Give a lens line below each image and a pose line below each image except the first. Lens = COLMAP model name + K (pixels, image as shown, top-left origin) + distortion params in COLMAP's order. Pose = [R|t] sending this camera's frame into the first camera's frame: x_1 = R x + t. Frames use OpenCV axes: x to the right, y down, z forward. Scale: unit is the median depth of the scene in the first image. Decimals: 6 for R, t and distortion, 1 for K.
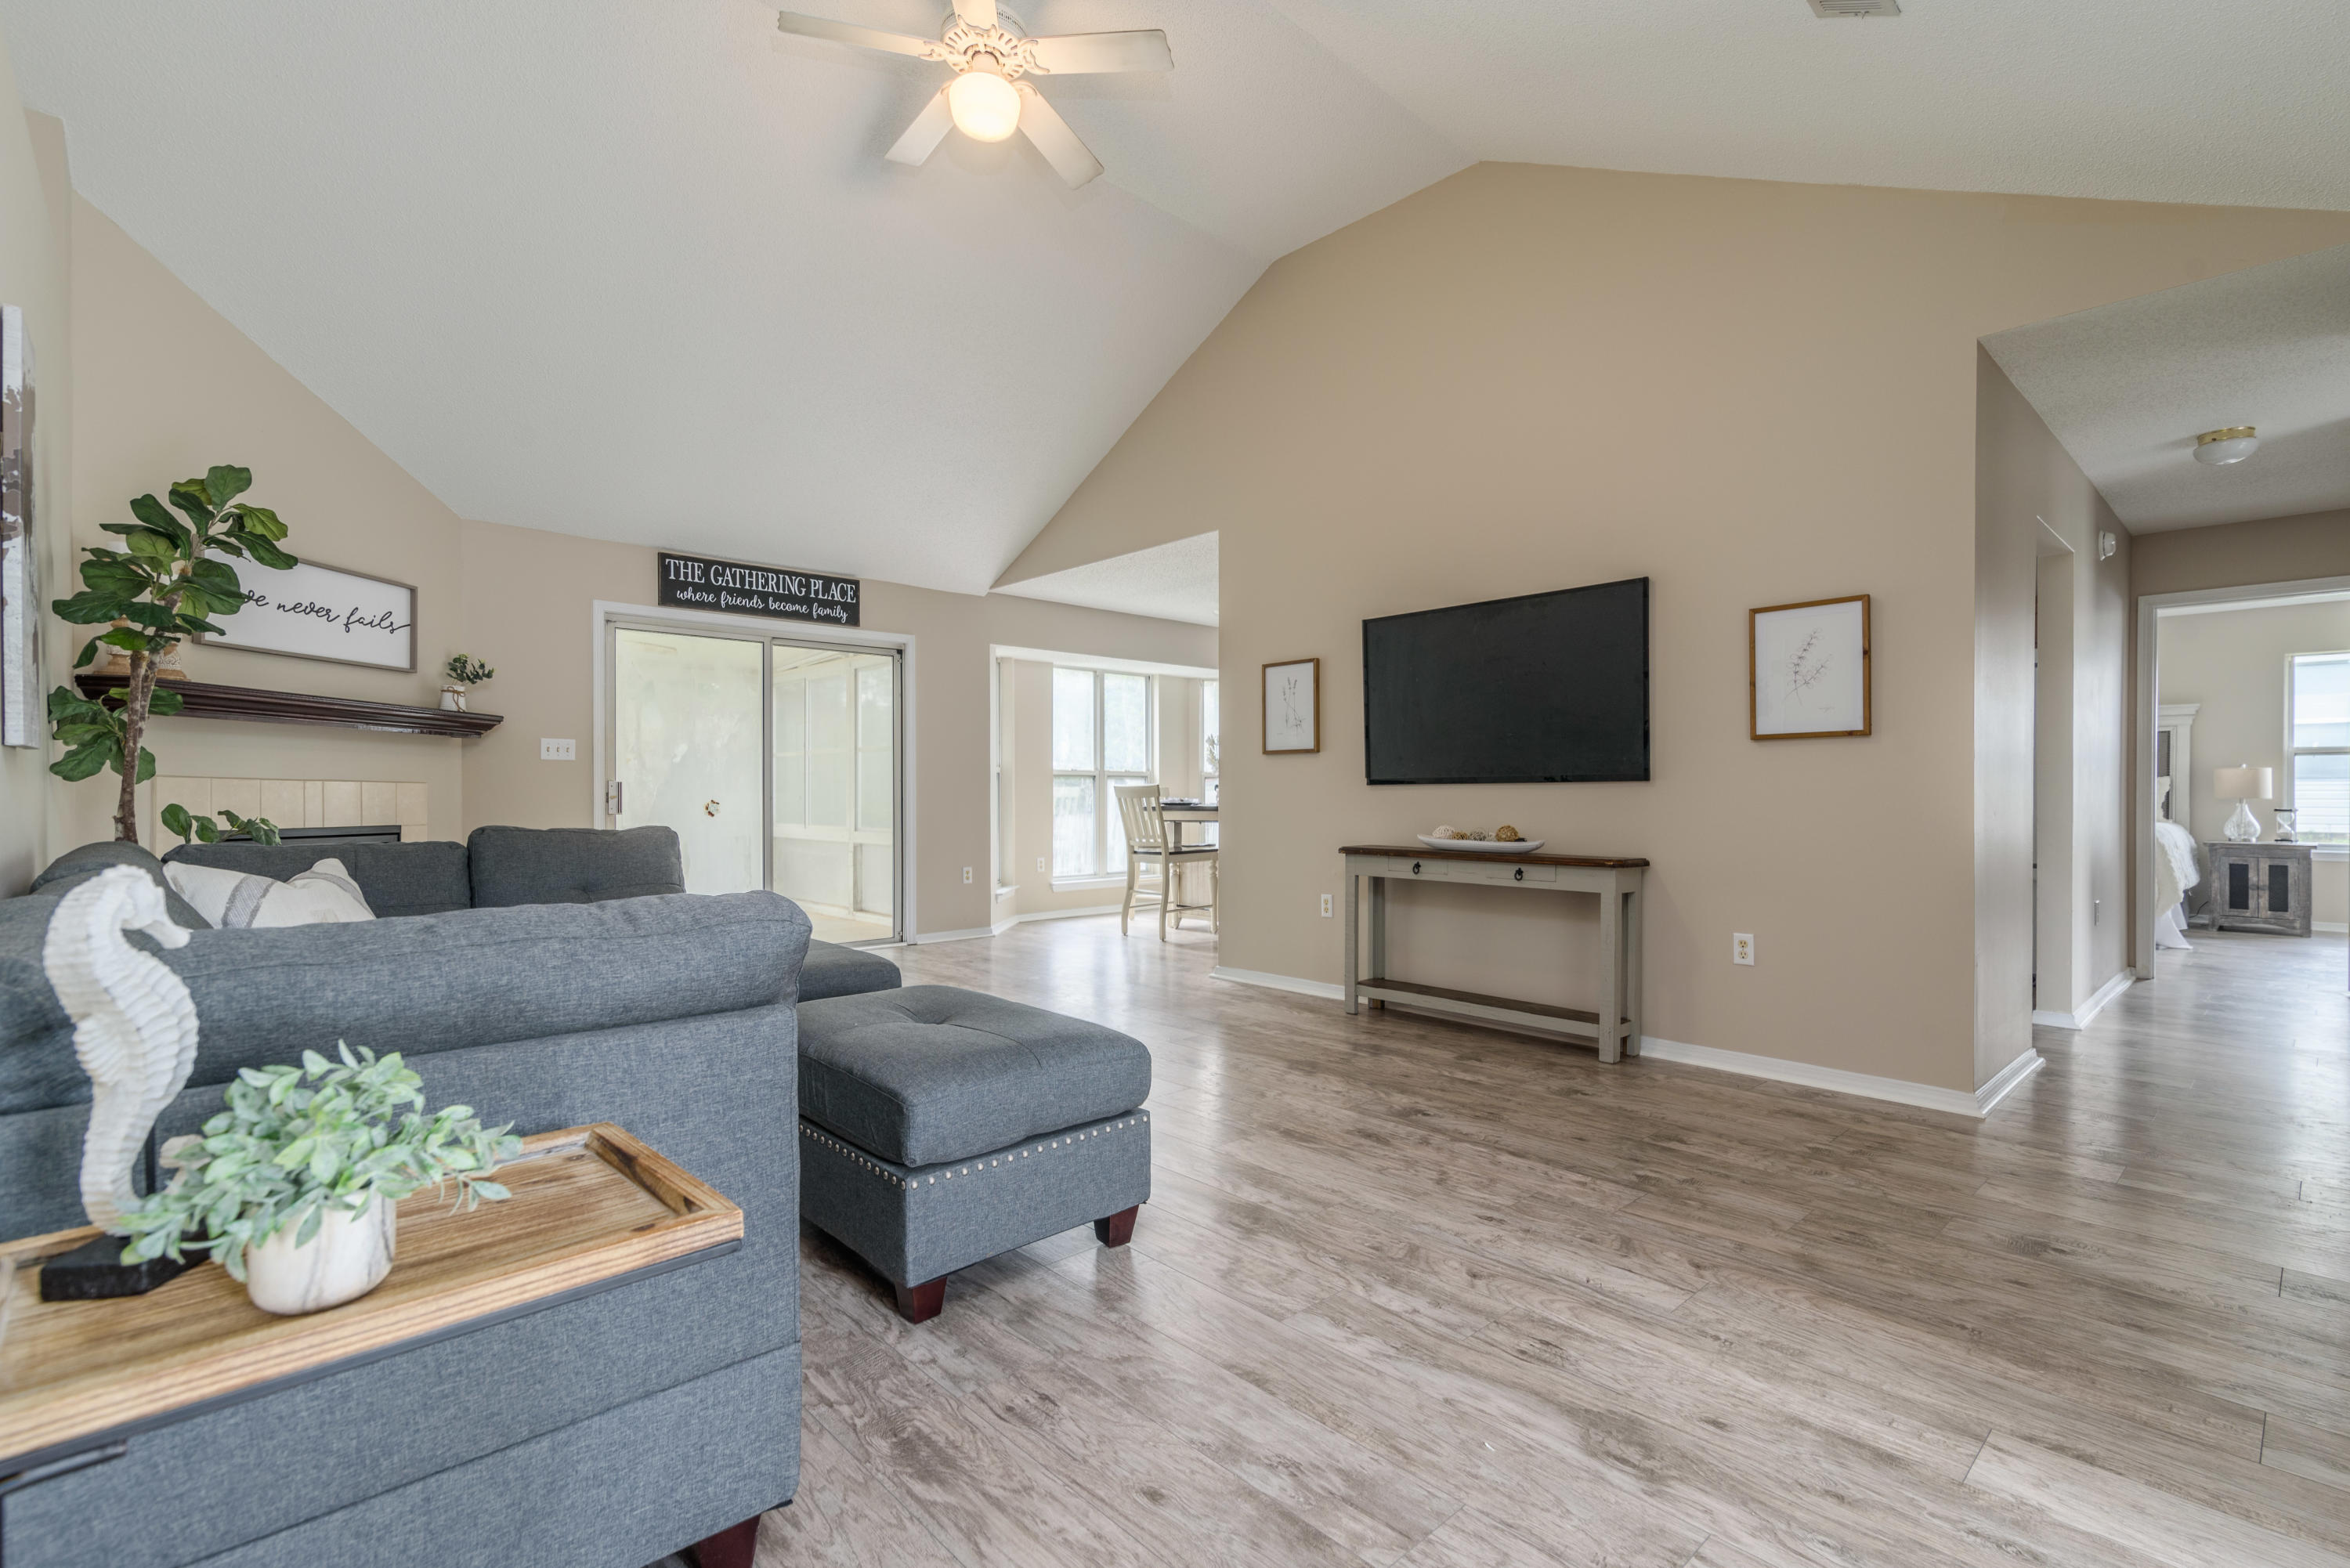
lens RADIAL K [[1075.3, 0, 1197.1], [0, 1075.3, 792.0], [0, 0, 1]] dist [0.011352, -0.000248]
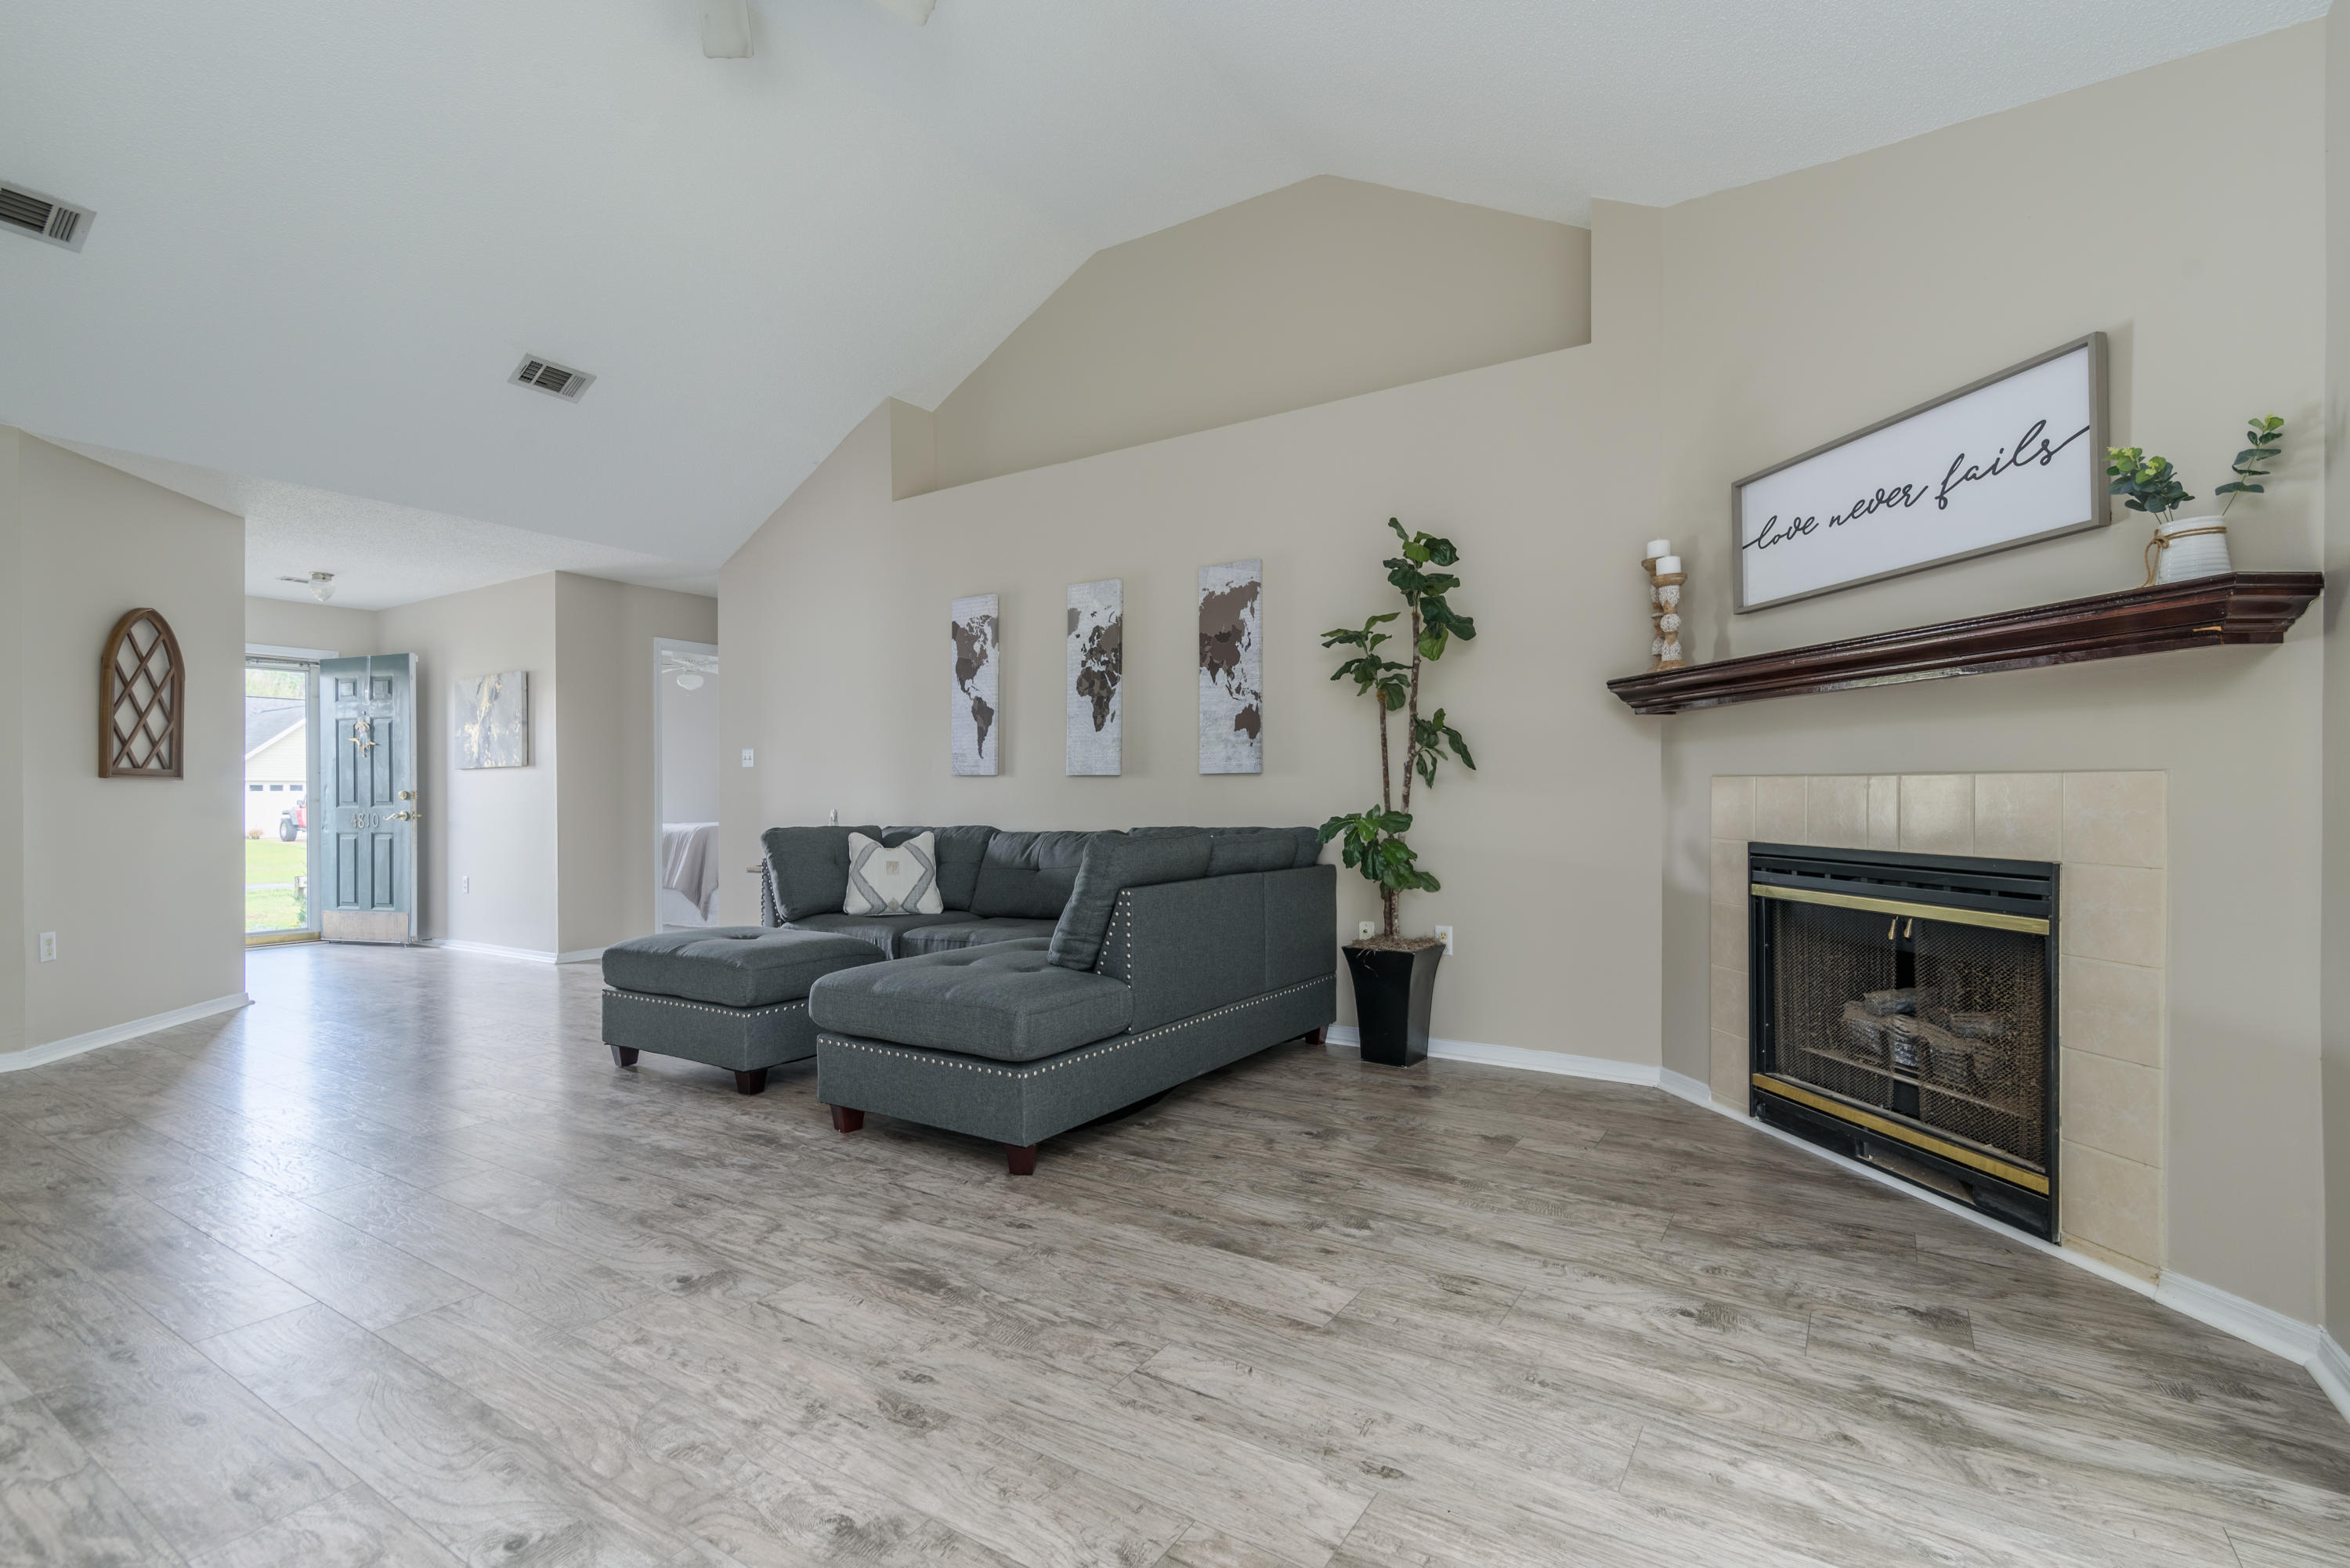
lens RADIAL K [[1062.7, 0, 1183.6], [0, 1062.7, 791.8], [0, 0, 1]] dist [0.010842, -0.000307]
pose [[-0.972092, 0.004581, -0.234554, -0.209142], [0.005907, 0.999970, -0.004950, -0.000058], [0.234525, -0.006197, -0.972090, 1.116445]]
